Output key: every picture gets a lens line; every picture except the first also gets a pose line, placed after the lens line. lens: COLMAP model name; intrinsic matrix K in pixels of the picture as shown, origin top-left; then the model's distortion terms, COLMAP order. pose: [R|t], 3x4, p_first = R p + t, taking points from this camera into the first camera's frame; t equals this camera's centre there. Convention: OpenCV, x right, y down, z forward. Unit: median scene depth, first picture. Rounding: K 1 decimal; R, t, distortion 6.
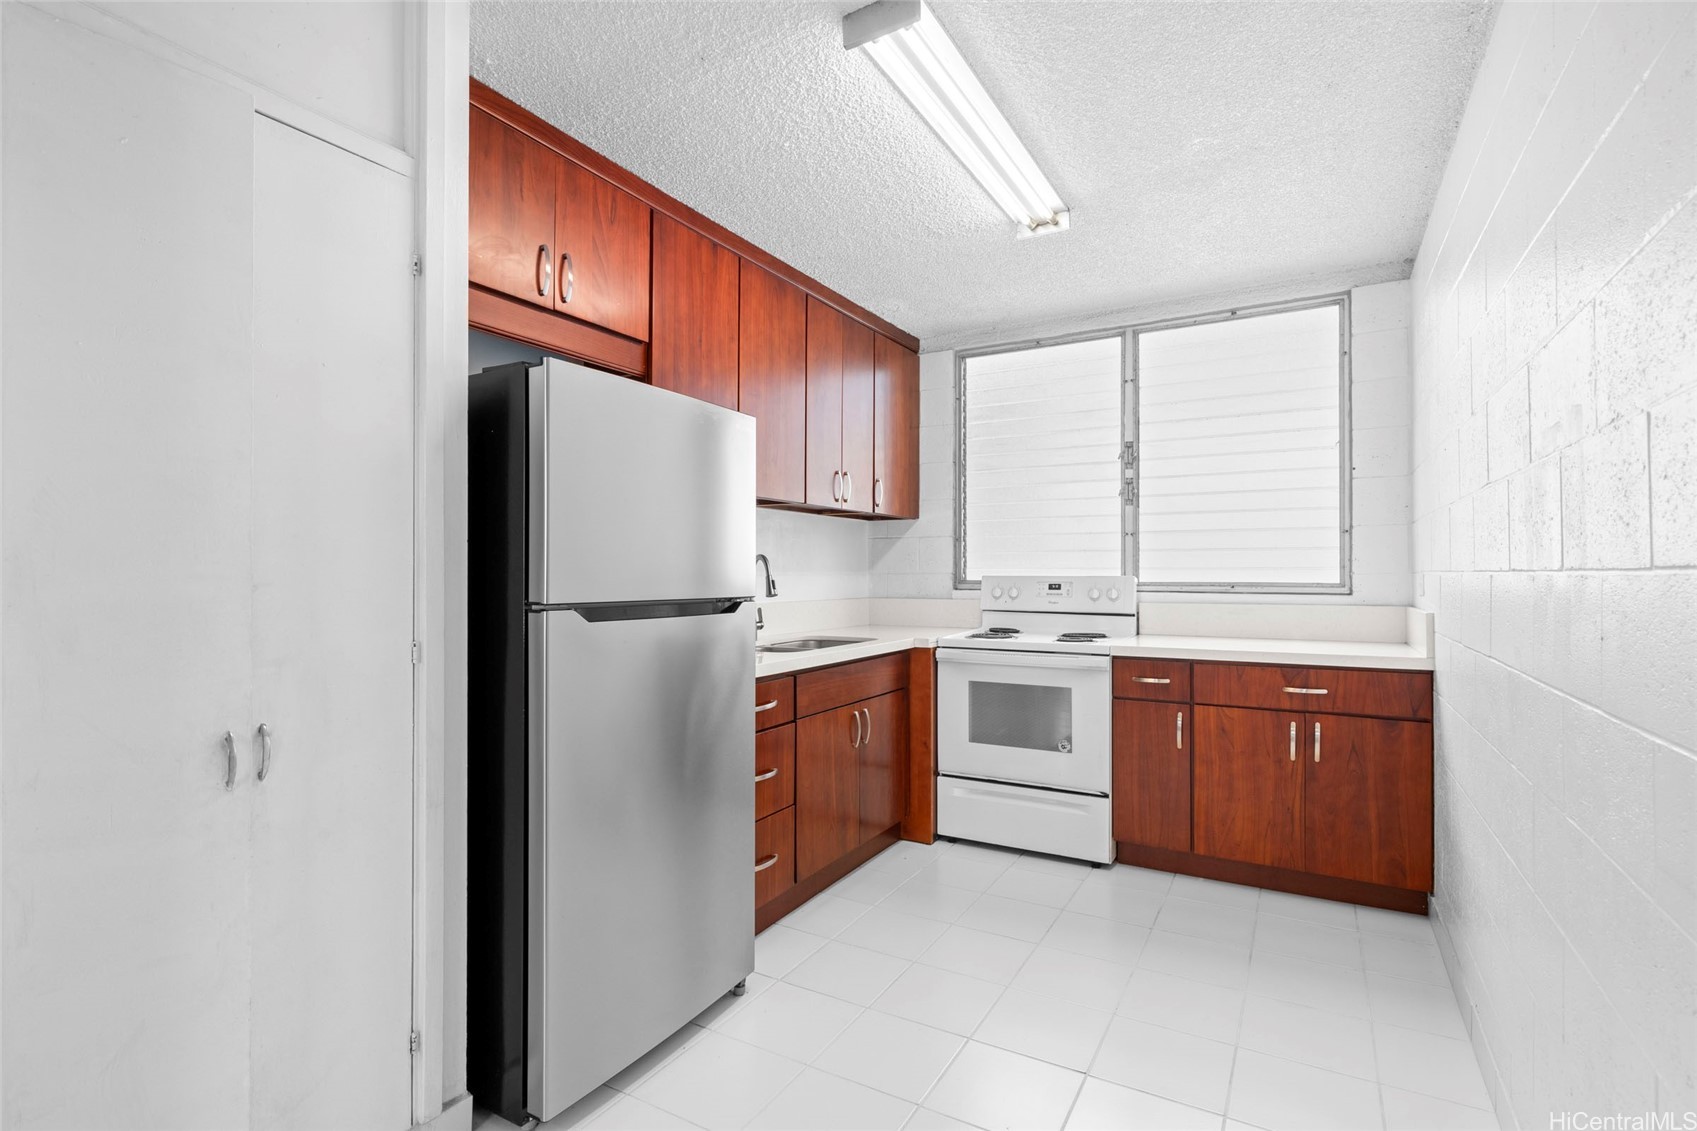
lens RADIAL K [[774.1, 0, 854.5], [0, 774.1, 569.2], [0, 0, 1]] dist [-0.001176, 0.000937]
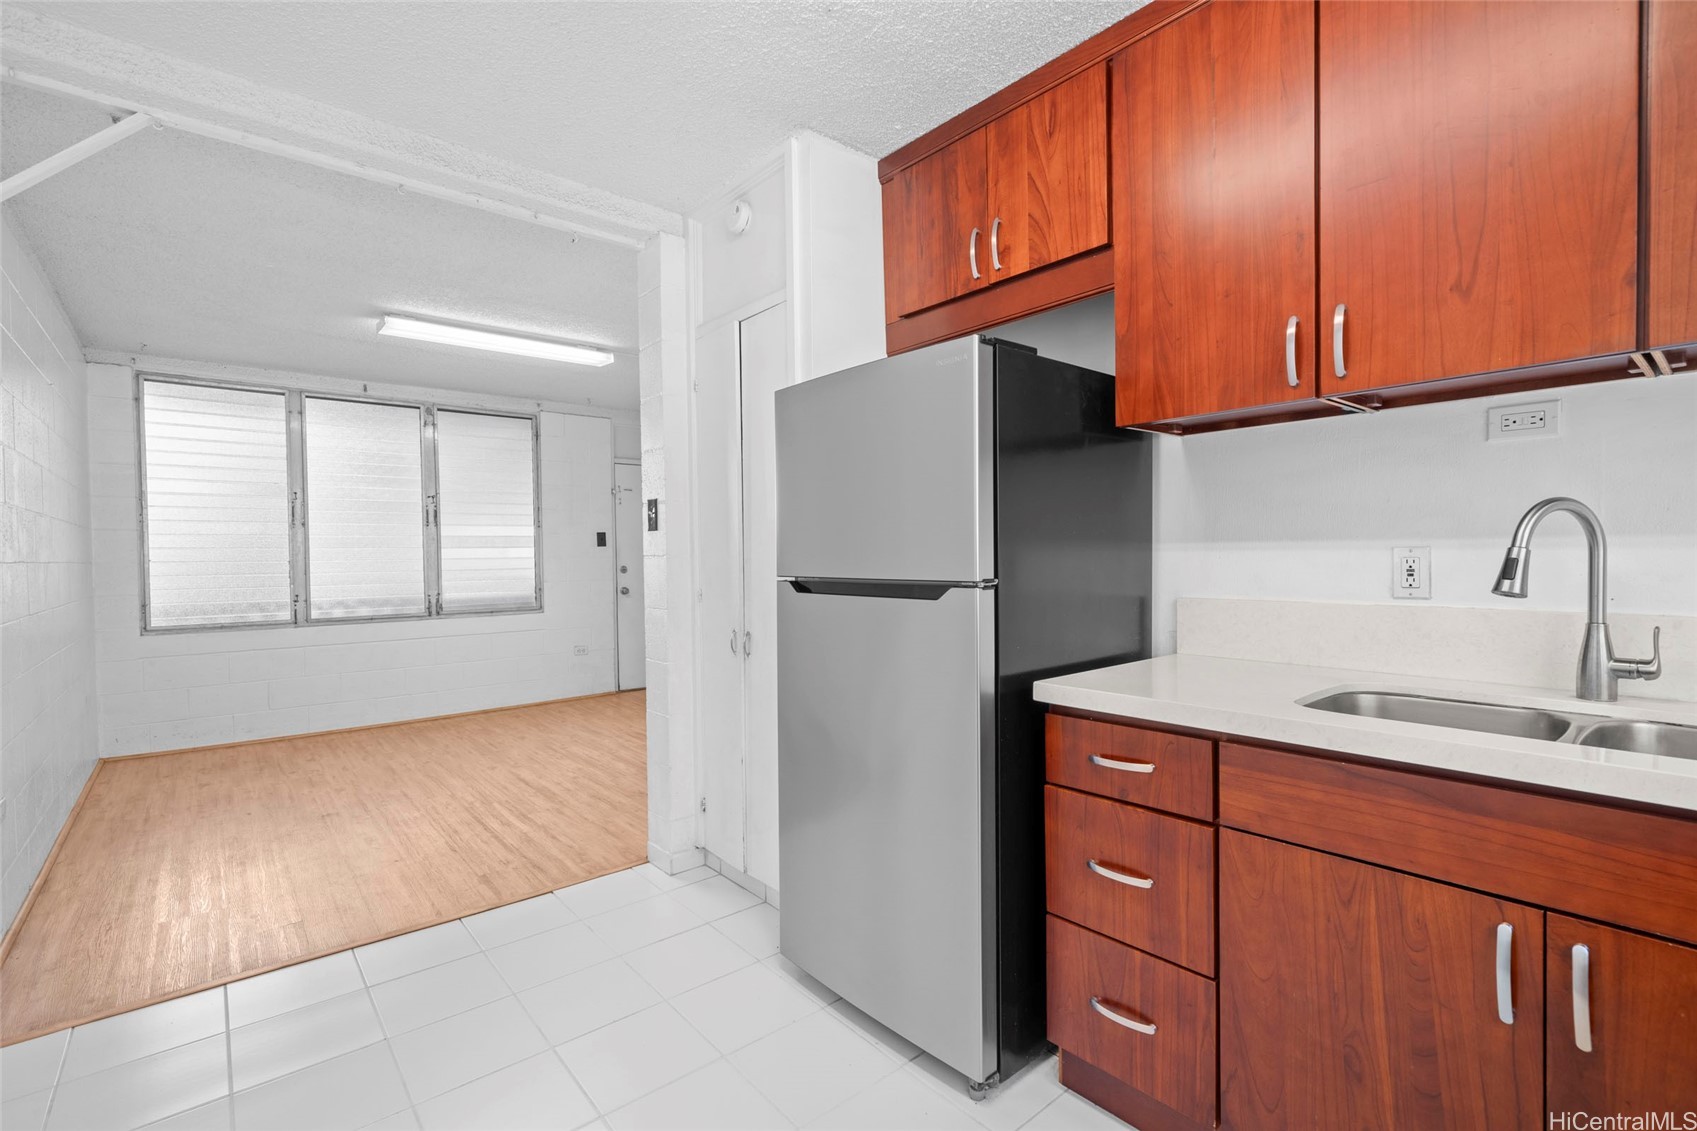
lens RADIAL K [[774.1, 0, 858.2], [0, 774.1, 563.4], [0, 0, 1]] dist [-0.001176, 0.000937]
pose [[-0.325847, 0.022173, -0.945163, 0.437255], [0.020393, 0.999657, 0.016421, 0.002409], [0.945203, -0.013924, -0.326187, 0.827428]]
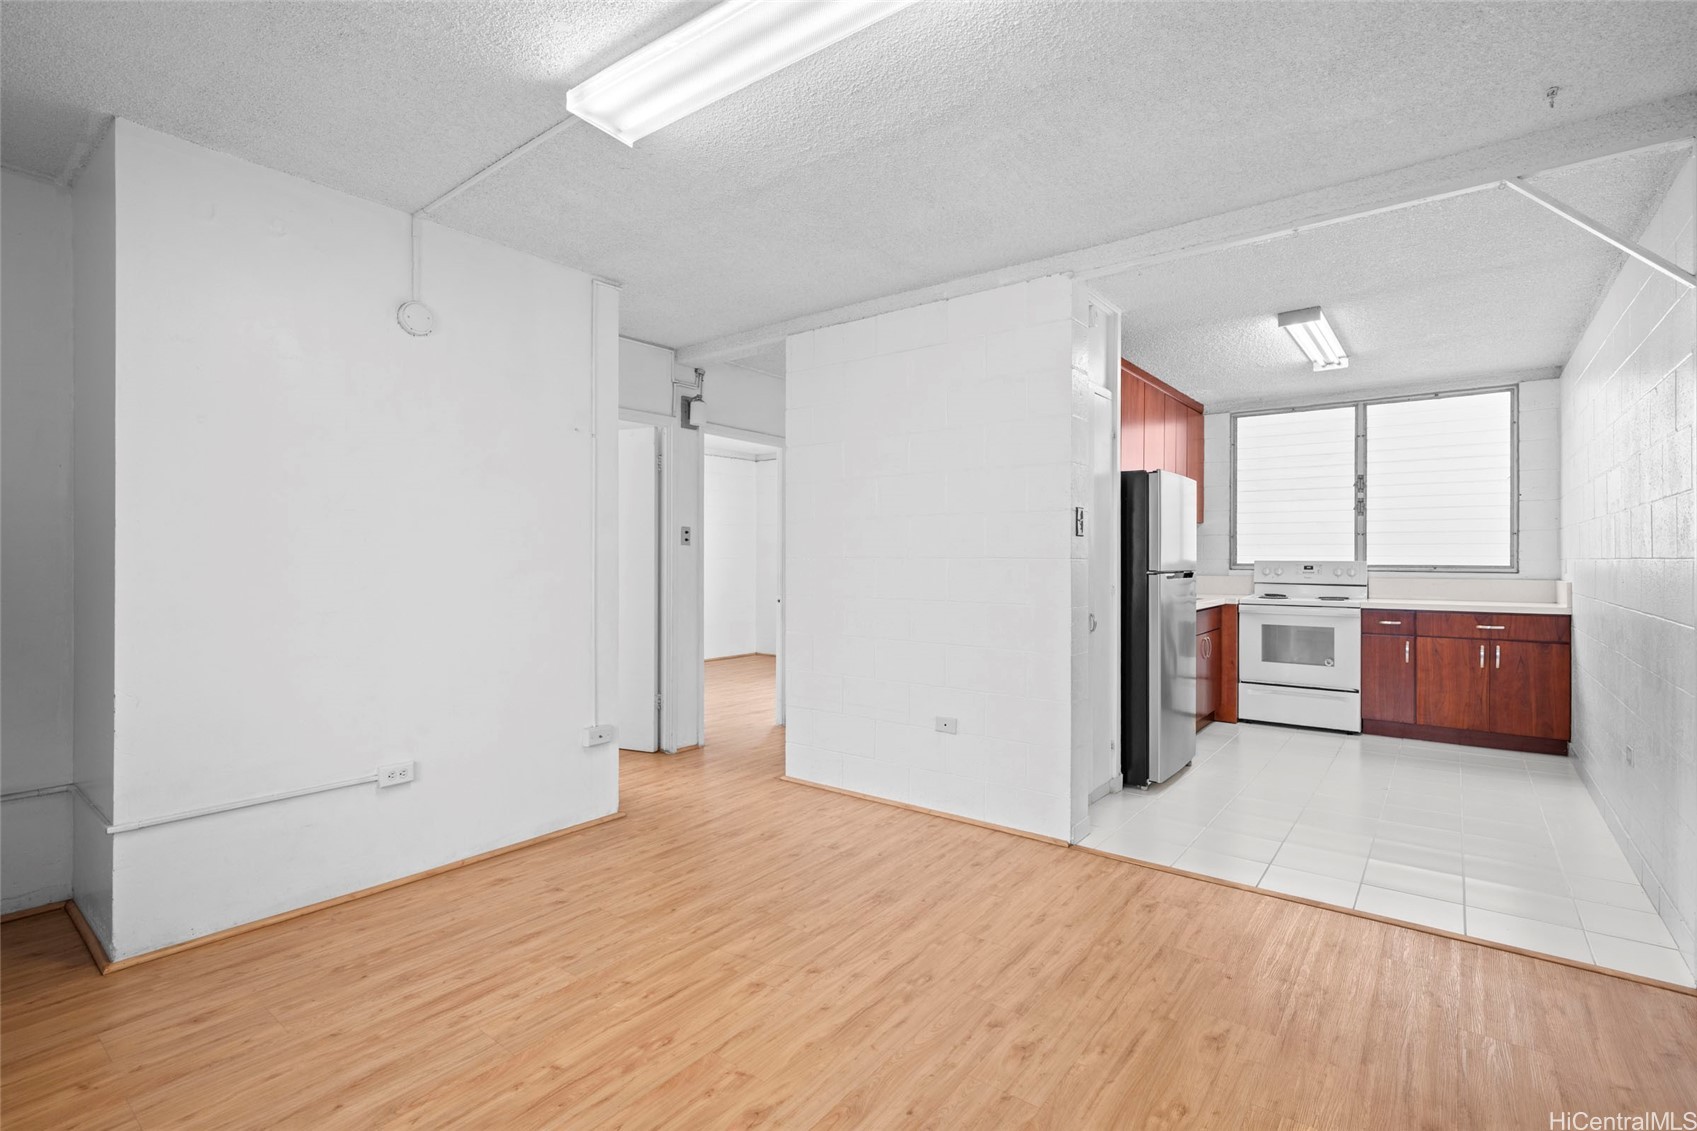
lens RADIAL K [[774.1, 0, 850.8], [0, 774.1, 556.1], [0, 0, 1]] dist [-0.001176, 0.000937]
pose [[0.991628, 0.002685, -0.129103, -0.550206], [-0.002305, 0.999993, 0.003091, -0.004298], [0.129110, -0.002768, 0.991626, -0.808914]]
